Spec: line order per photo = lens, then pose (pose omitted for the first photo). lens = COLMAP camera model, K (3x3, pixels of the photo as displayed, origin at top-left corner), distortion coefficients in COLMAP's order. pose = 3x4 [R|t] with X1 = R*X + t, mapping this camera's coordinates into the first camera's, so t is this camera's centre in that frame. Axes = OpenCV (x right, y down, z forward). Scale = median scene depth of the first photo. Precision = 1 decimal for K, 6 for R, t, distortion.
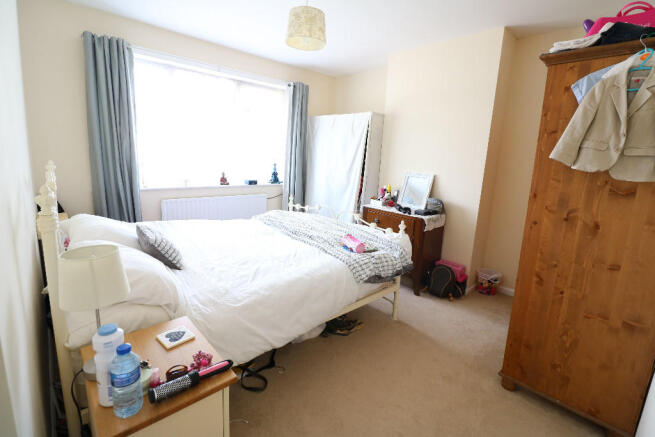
lens RADIAL K [[306.5, 0, 327.1], [0, 306.5, 209.0], [0, 0, 1]] dist [-0.002793, -0.001324]
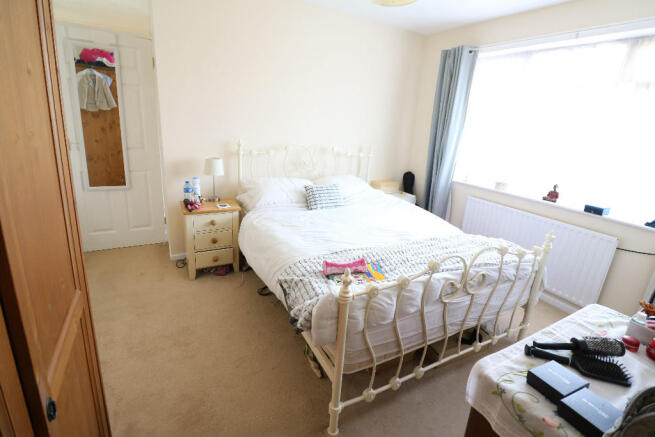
lens RADIAL K [[306.5, 0, 327.1], [0, 306.5, 209.0], [0, 0, 1]] dist [-0.002793, -0.001324]
pose [[-0.222438, 0.199446, -0.954328, 0.506691], [-0.266643, 0.929086, 0.256321, -0.118987], [0.937775, 0.311481, -0.153483, 0.703732]]
